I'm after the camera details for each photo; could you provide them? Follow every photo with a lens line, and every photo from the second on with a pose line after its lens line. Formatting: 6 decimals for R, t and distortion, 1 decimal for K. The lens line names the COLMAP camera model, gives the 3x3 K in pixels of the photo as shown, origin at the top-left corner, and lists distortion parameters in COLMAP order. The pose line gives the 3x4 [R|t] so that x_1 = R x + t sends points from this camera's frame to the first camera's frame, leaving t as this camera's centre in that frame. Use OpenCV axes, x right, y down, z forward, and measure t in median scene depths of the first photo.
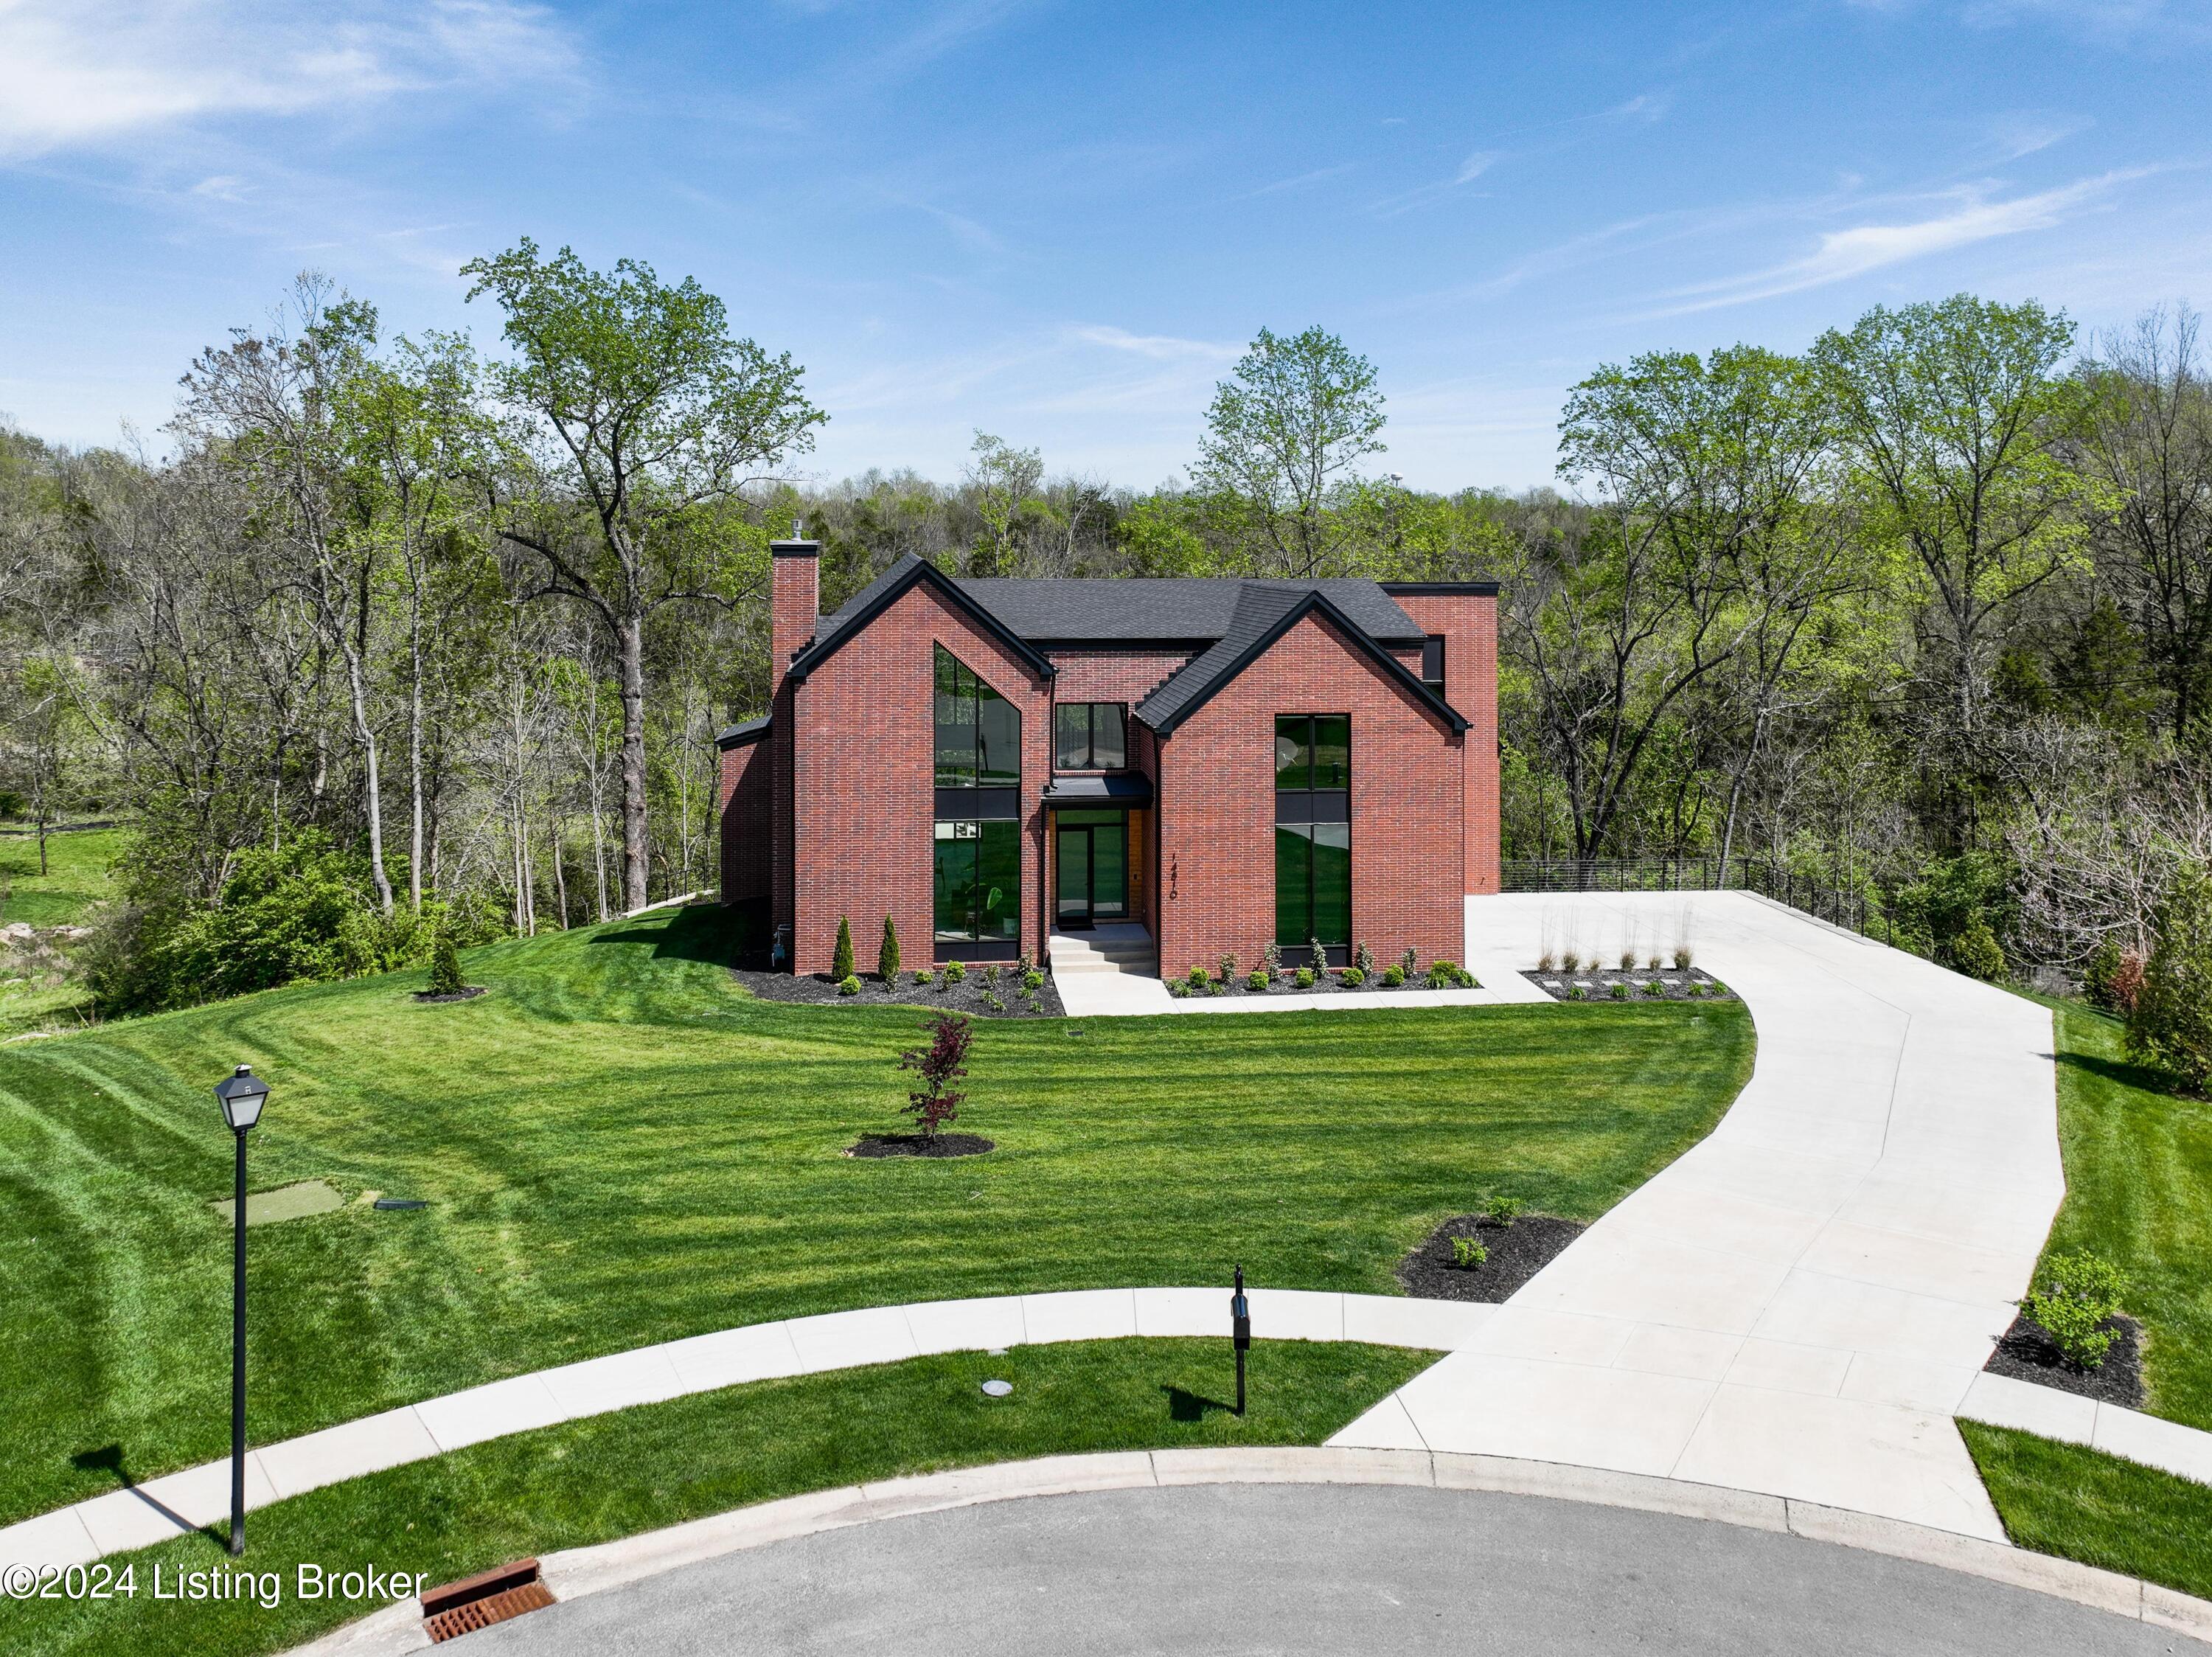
lens RADIAL K [[1629.7, 0, 1090.6], [0, 1629.7, 443.4], [0, 0, 1]] dist [0.000730, 0.001324]
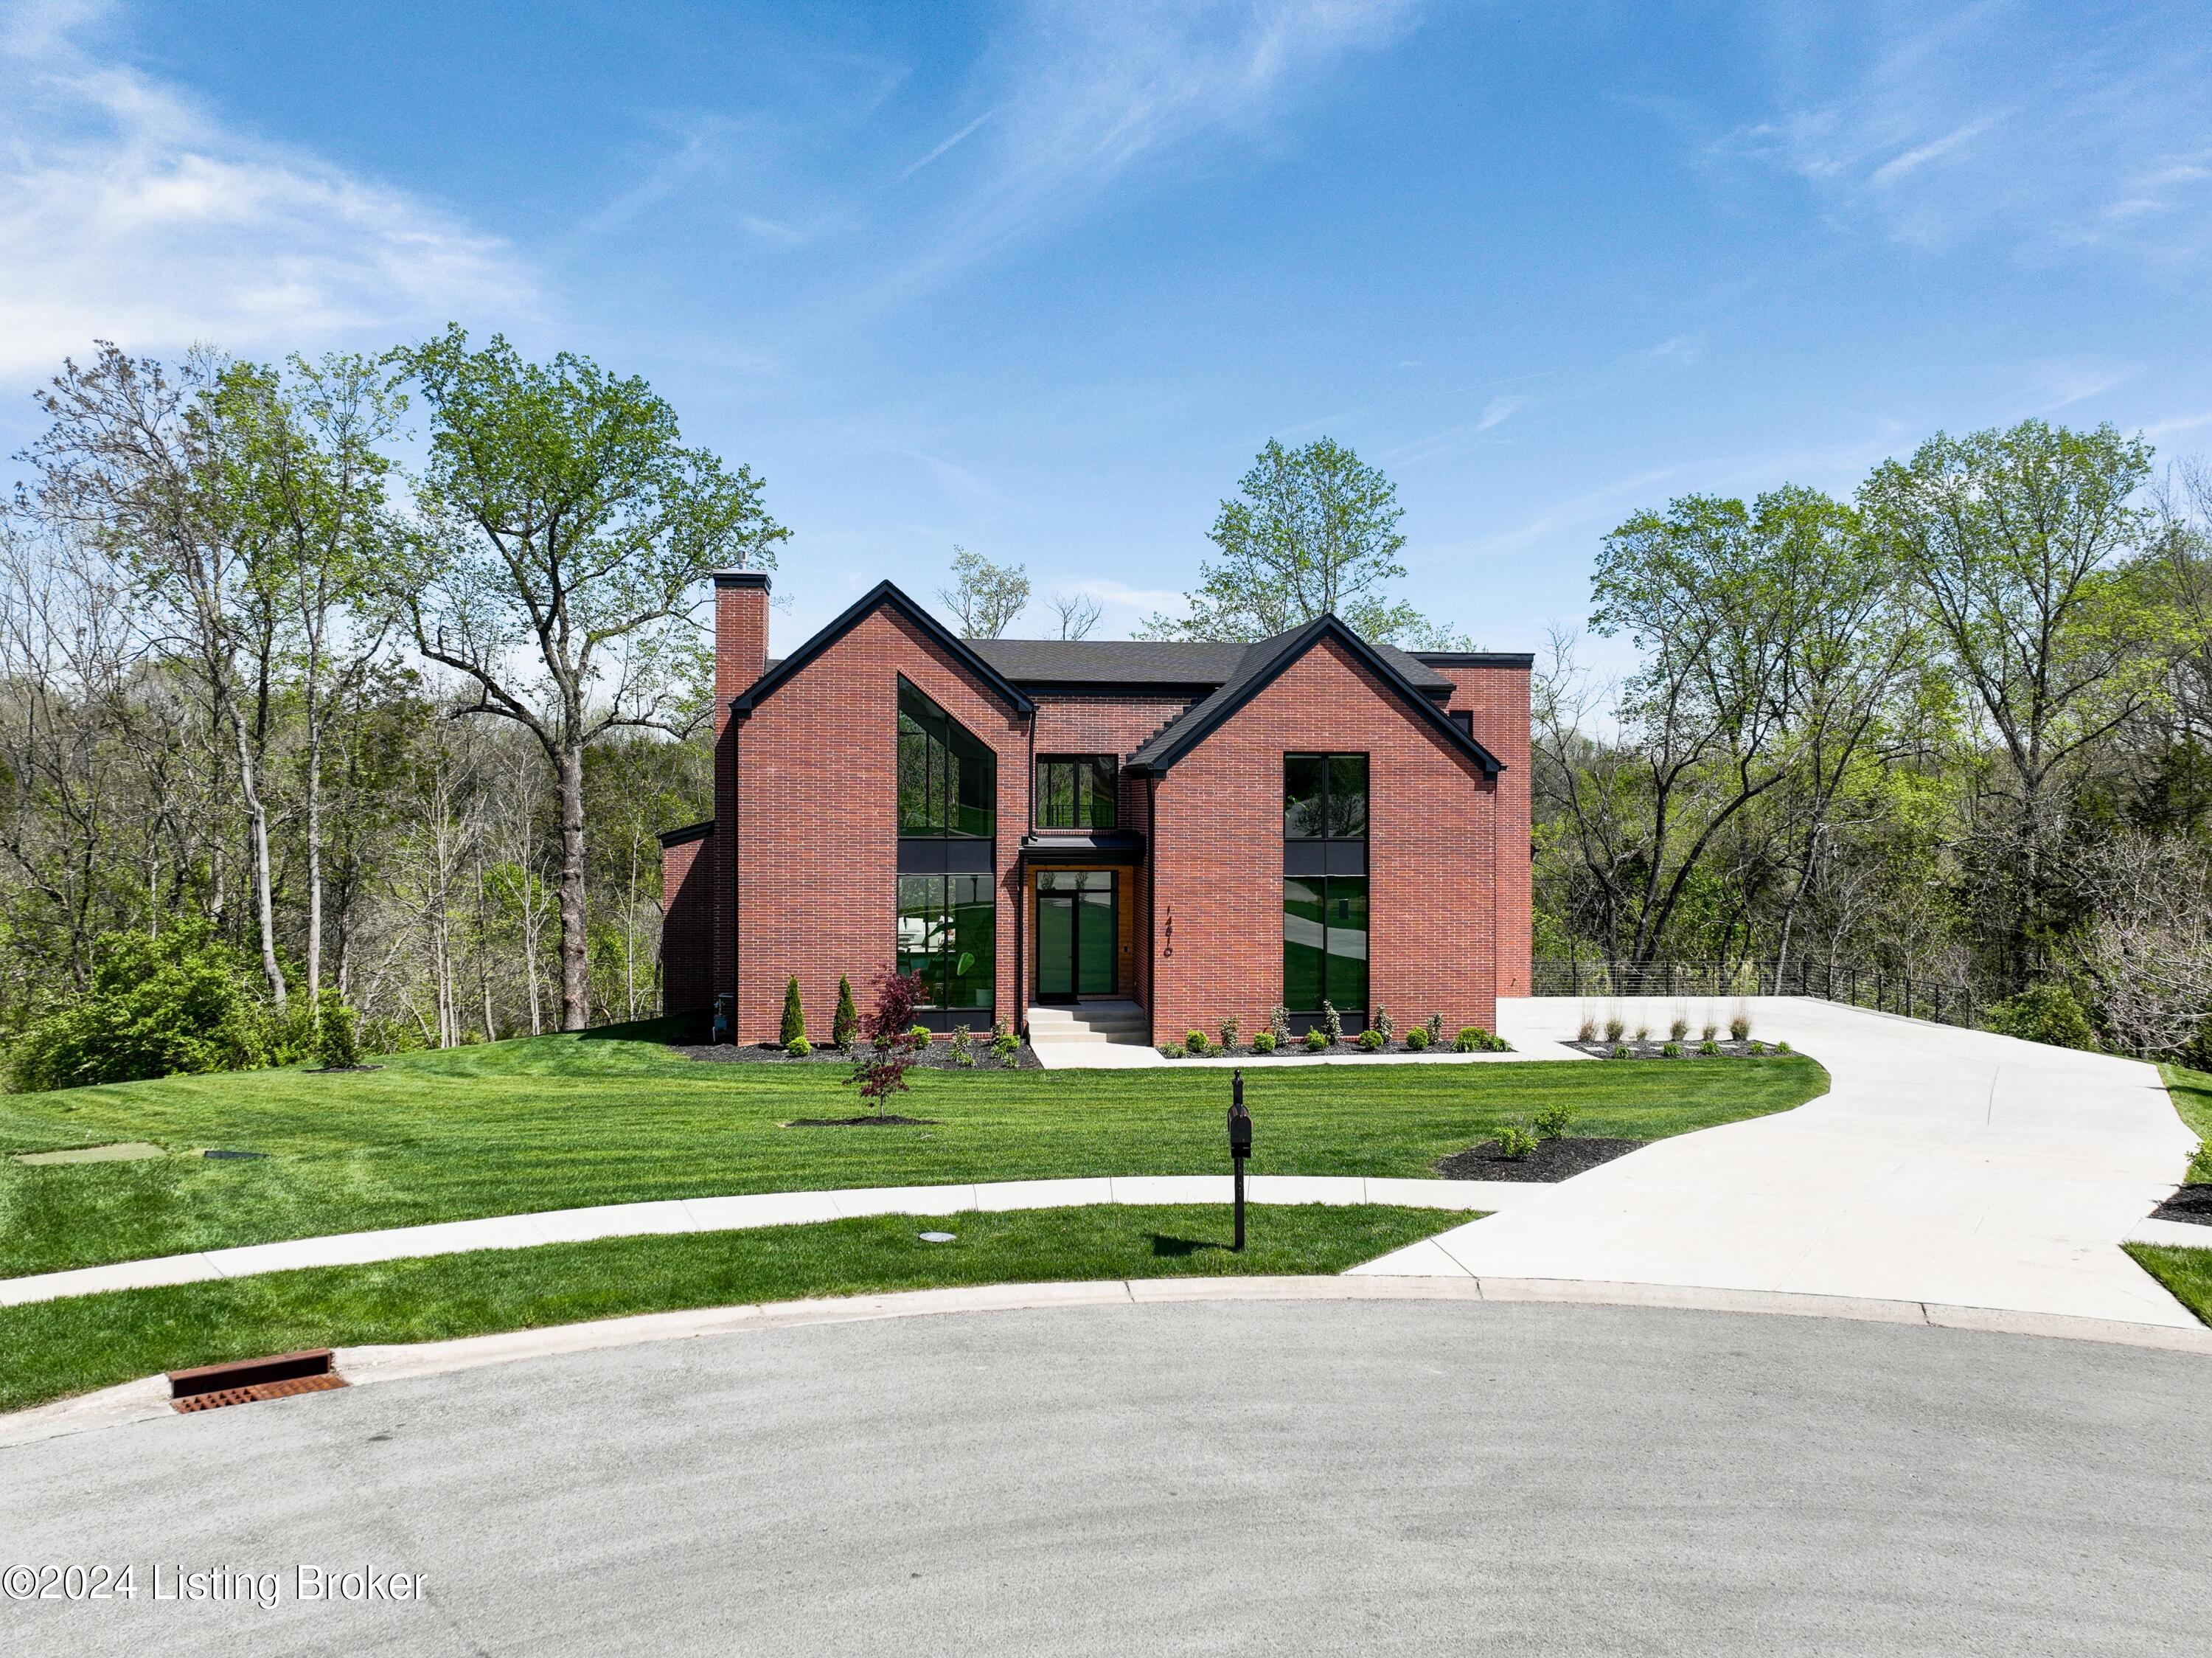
lens RADIAL K [[1729.2, 0, 1118.5], [0, 1729.2, 720.9], [0, 0, 1]] dist [0.001811, 0.000479]
pose [[0.999851, 0.000433, 0.017264, 0.007605], [-0.000644, 0.999925, 0.012218, 0.139137], [-0.017257, -0.012228, 0.999776, 0.065393]]
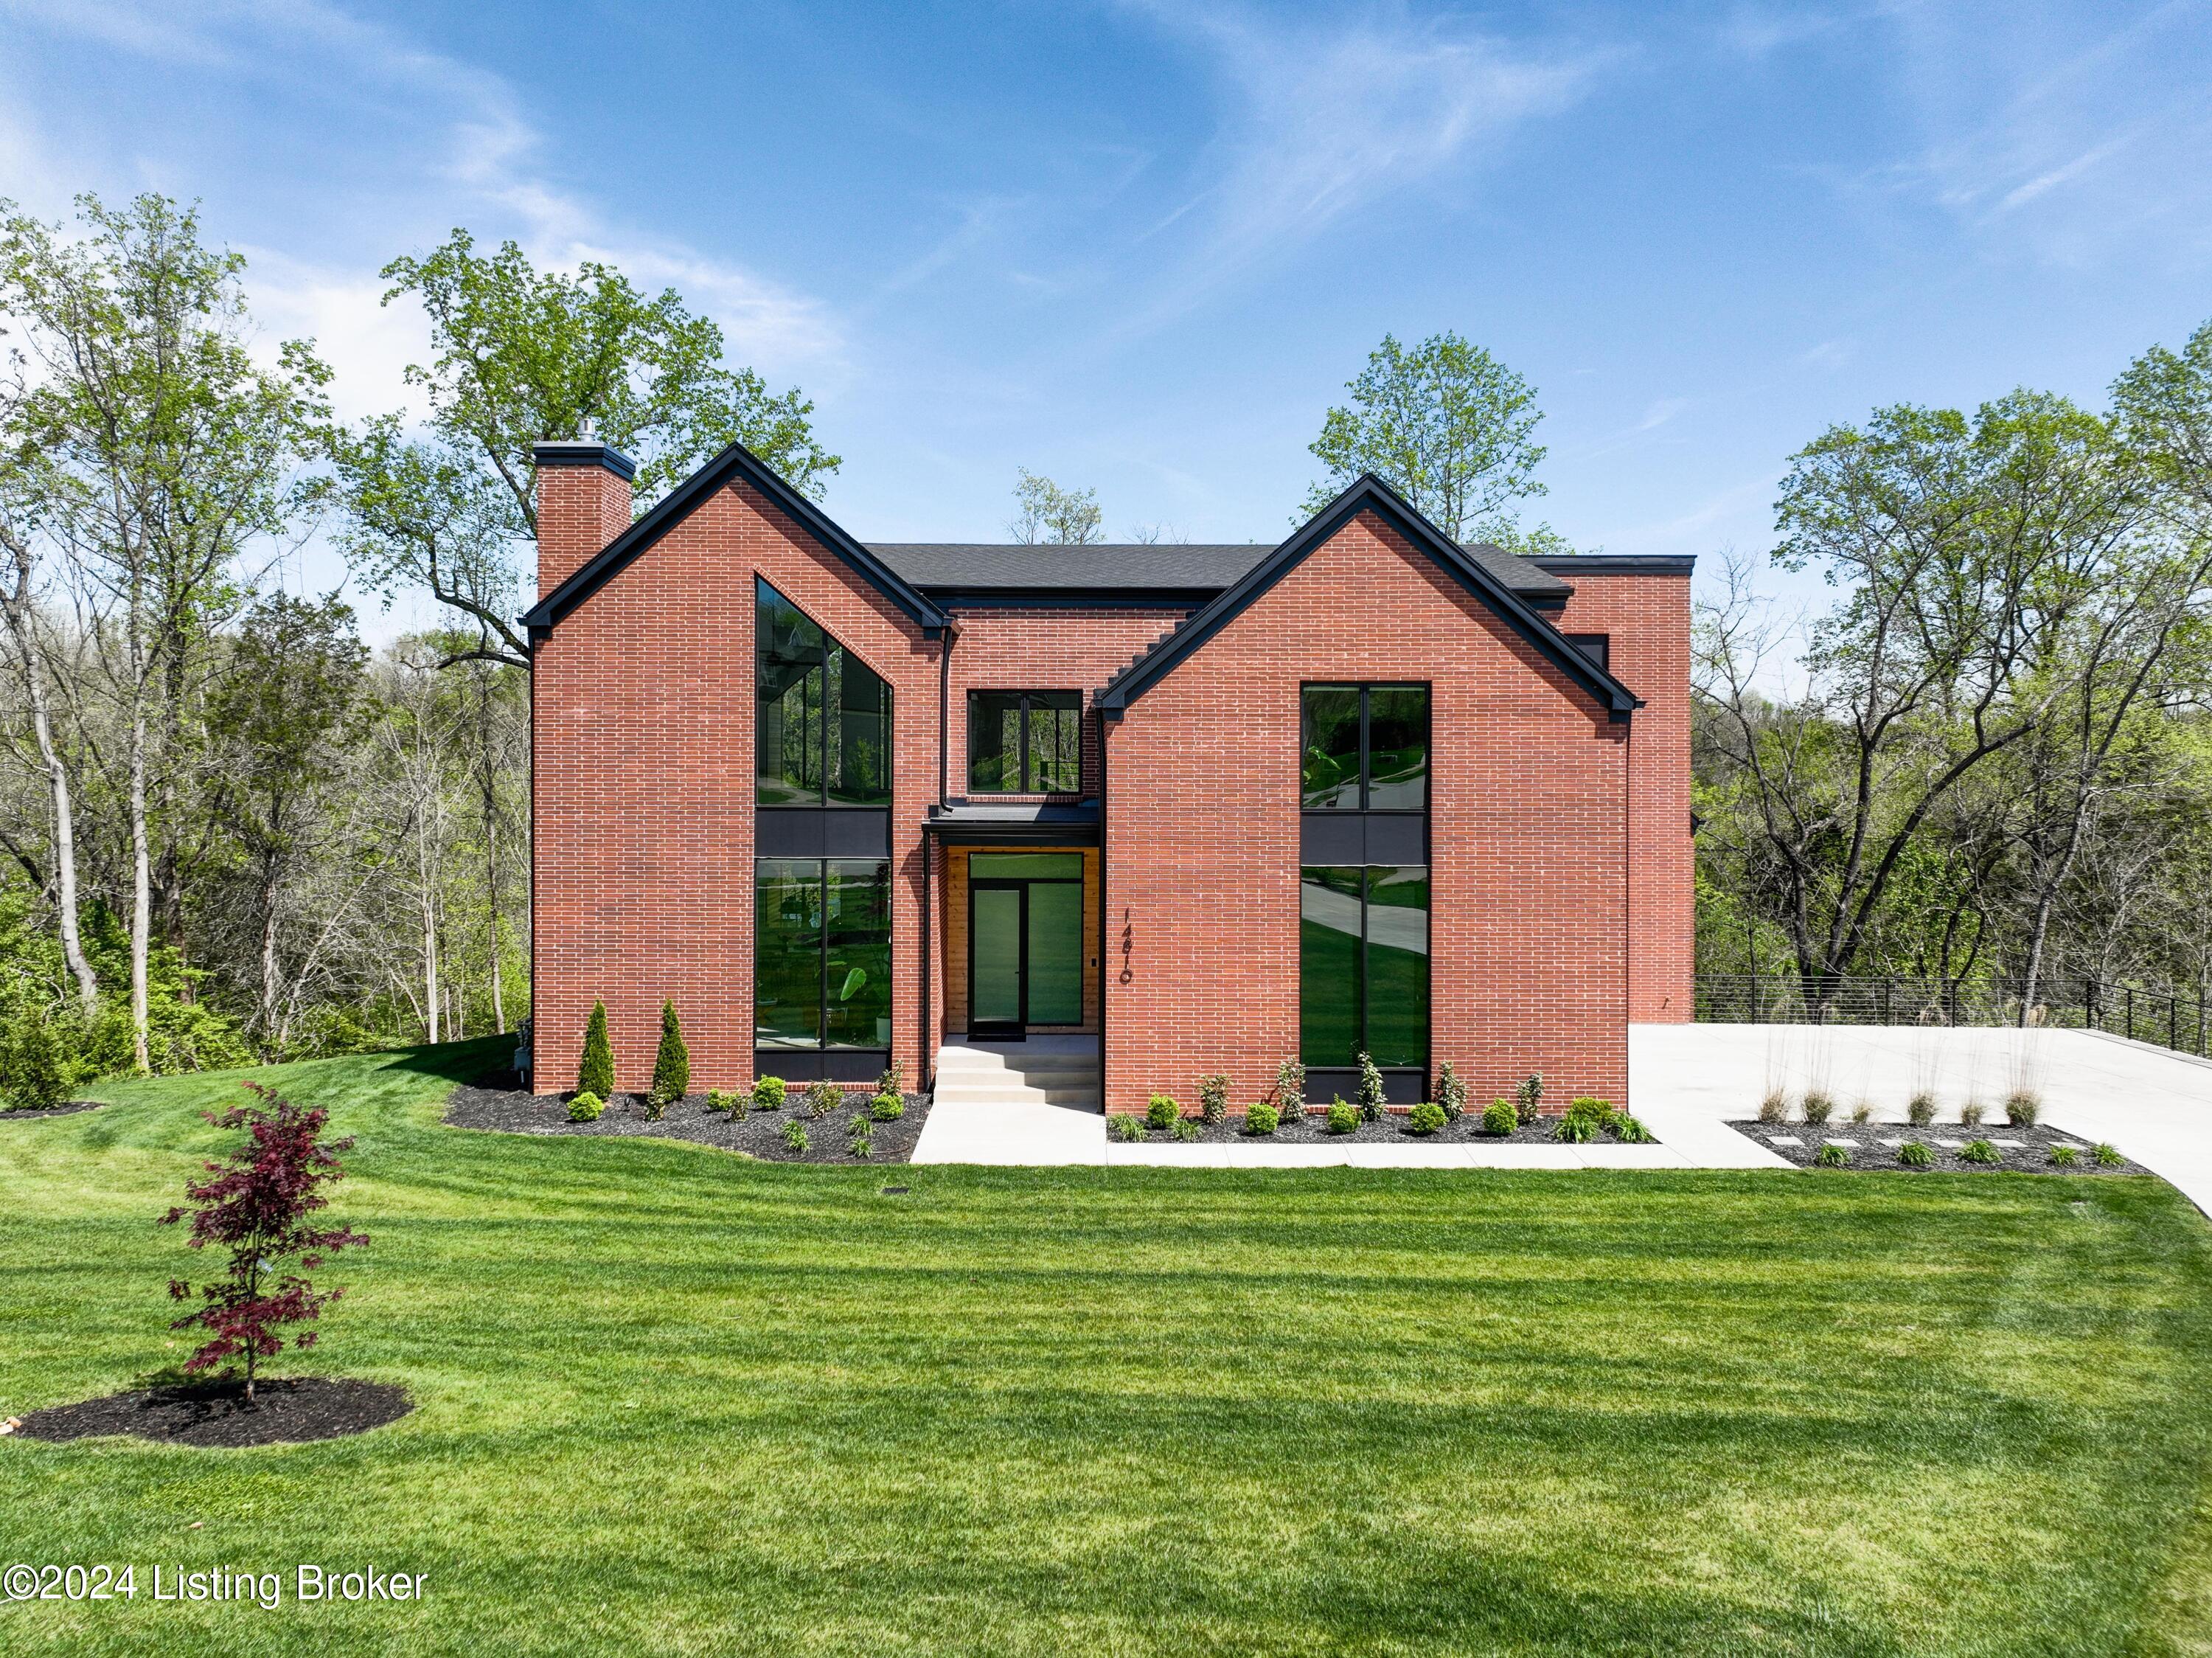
lens RADIAL K [[1578.6, 0, 1094.1], [0, 1578.6, 728.6], [0, 0, 1]] dist [0.002775, 0.002915]
pose [[0.992731, -0.002424, -0.120332, 0.108432], [0.006957, 0.999281, 0.037269, 0.162533], [0.120155, -0.037835, 0.992034, 0.421608]]
